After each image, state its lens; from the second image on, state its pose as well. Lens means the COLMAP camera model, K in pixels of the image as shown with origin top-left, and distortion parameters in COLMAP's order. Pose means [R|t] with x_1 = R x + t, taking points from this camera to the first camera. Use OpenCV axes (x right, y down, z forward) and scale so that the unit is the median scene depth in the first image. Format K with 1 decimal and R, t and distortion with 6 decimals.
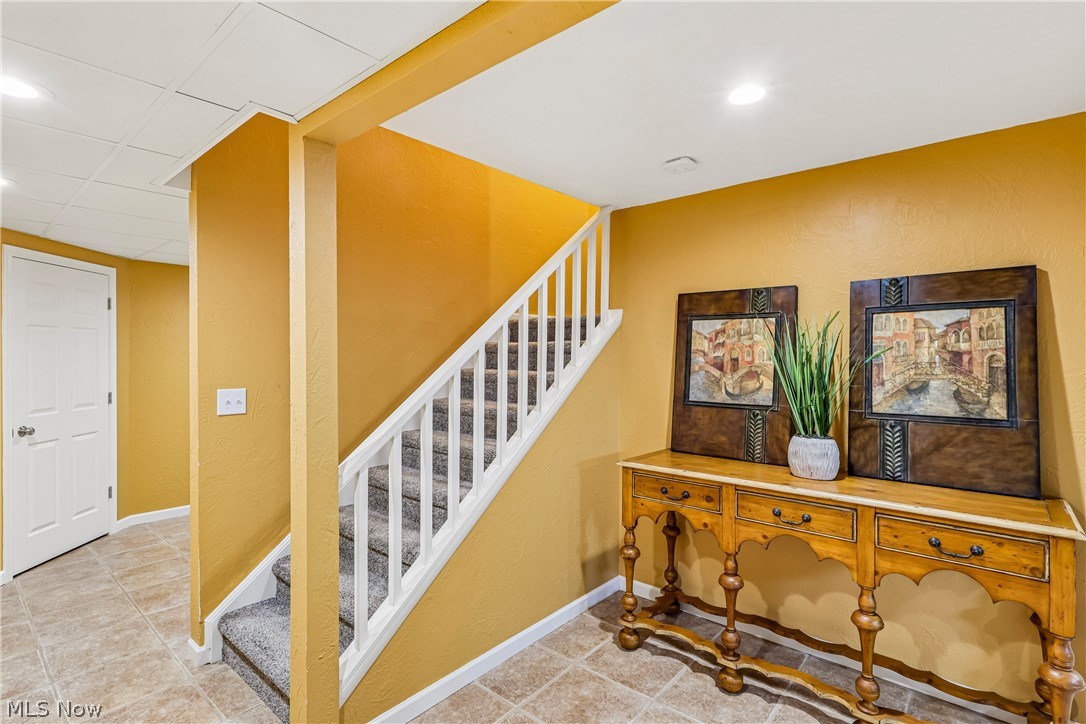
lens RADIAL K [[510.7, 0, 537.8], [0, 510.7, 357.6], [0, 0, 1]] dist [-0.005407, 0.000647]
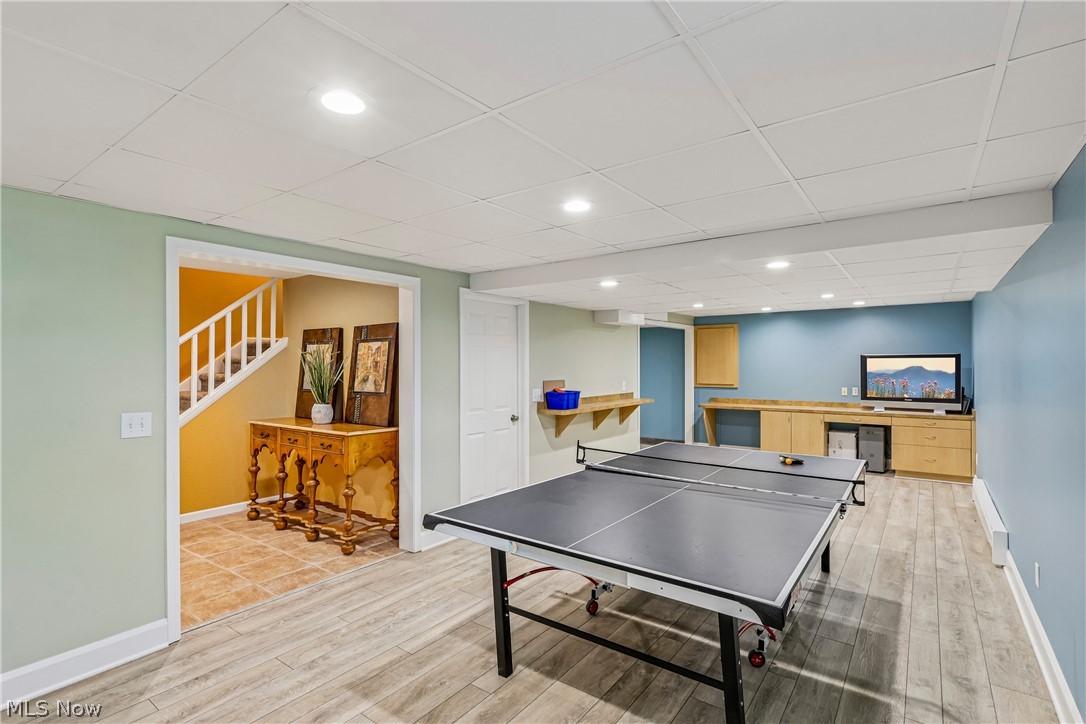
lens RADIAL K [[510.7, 0, 548.8], [0, 510.7, 363.9], [0, 0, 1]] dist [-0.005407, 0.000647]
pose [[0.997007, -0.009703, 0.076698, 1.276900], [0.009788, 0.999952, -0.000738, 0.005935], [-0.076687, 0.001486, 0.997054, -1.092365]]
